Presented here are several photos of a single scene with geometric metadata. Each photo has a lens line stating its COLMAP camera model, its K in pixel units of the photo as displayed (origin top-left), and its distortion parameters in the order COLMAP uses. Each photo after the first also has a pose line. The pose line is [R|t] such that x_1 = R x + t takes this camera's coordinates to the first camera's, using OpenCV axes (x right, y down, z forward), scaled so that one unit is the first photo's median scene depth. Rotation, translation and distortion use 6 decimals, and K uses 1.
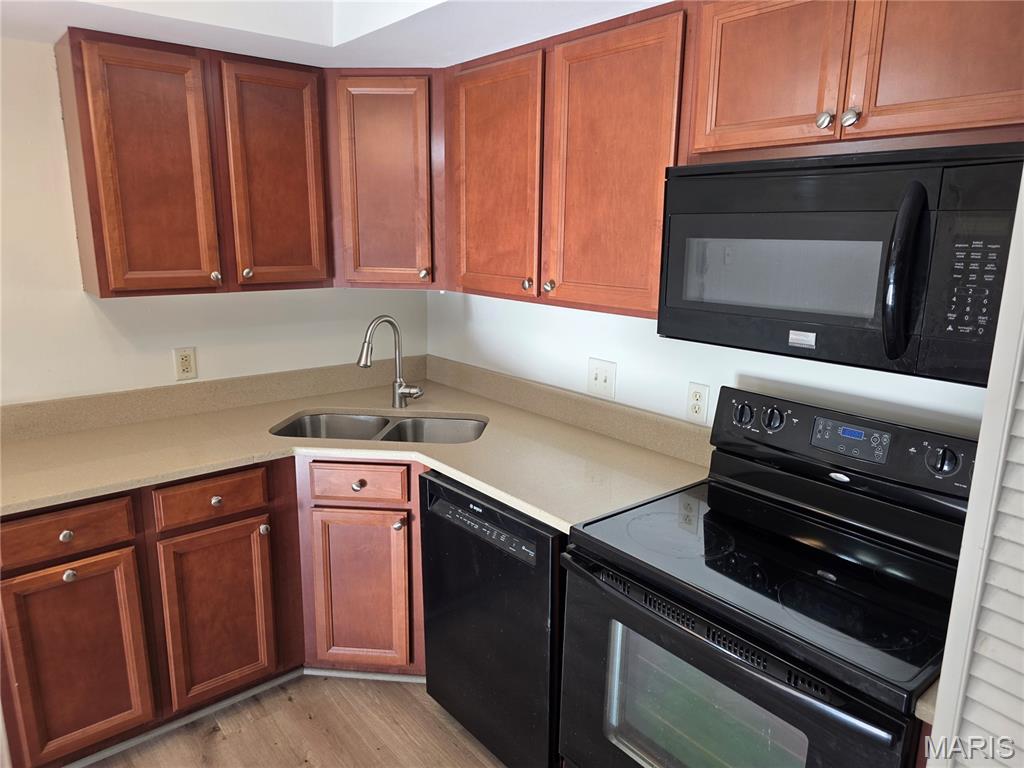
lens RADIAL K [[685.9, 0, 509.6], [0, 685.9, 383.2], [0, 0, 1]] dist [0.070223, -0.051697]
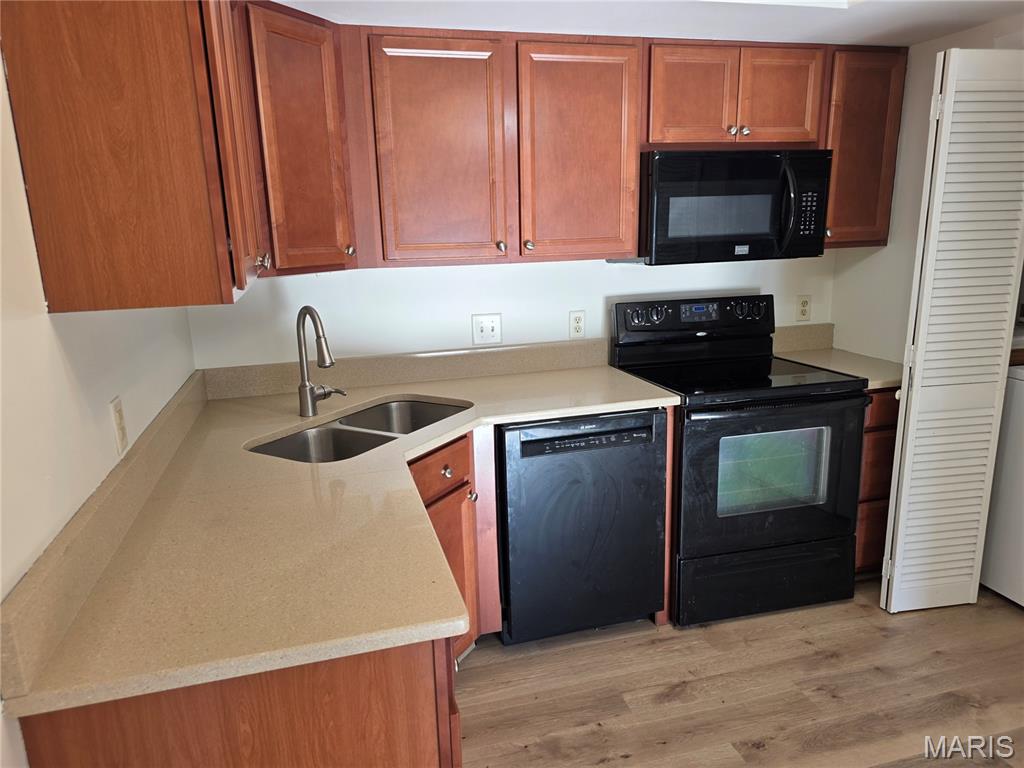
lens RADIAL K [[685.9, 0, 509.6], [0, 685.9, 383.2], [0, 0, 1]] dist [0.070223, -0.051697]
pose [[0.414425, -0.227893, 0.881089, -1.321603], [0.233546, 0.962350, 0.139061, -0.104655], [-0.879607, 0.148144, 0.452045, 0.653306]]
